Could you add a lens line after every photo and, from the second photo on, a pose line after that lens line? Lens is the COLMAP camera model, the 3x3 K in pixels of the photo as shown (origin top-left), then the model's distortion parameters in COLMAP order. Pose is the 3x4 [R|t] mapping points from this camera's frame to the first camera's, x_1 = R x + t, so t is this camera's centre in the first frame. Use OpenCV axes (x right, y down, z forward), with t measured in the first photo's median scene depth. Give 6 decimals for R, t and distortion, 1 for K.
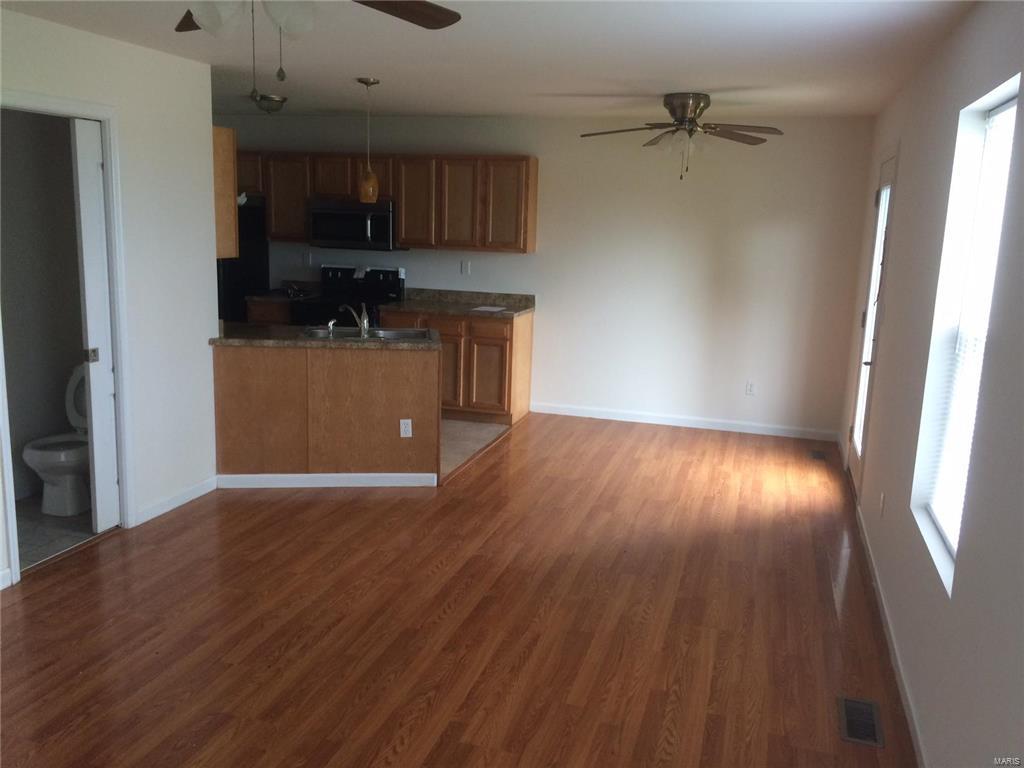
lens RADIAL K [[884.3, 0, 512.0], [0, 884.3, 384.0], [0, 0, 1]] dist [0.037527, 0.000414]
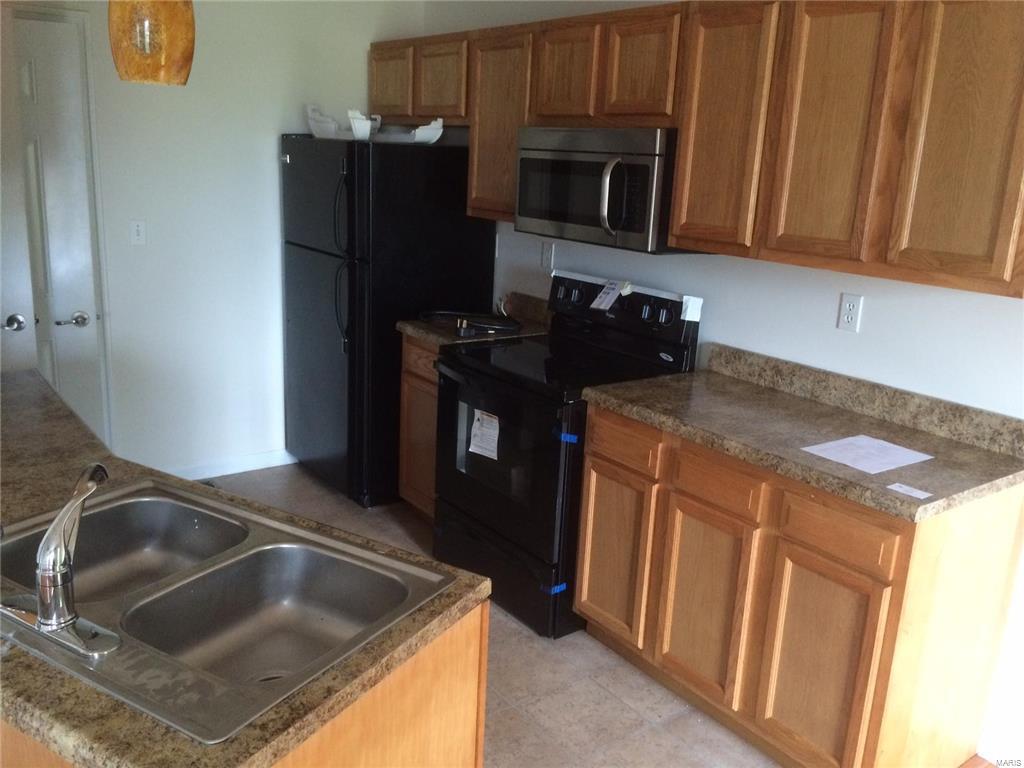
lens RADIAL K [[884.3, 0, 512.0], [0, 884.3, 384.0], [0, 0, 1]] dist [0.037527, 0.000414]
pose [[0.803139, 0.156749, -0.574802, 0.053008], [-0.136461, 0.987520, 0.078628, -0.115633], [0.579954, 0.015289, 0.814506, 0.639827]]
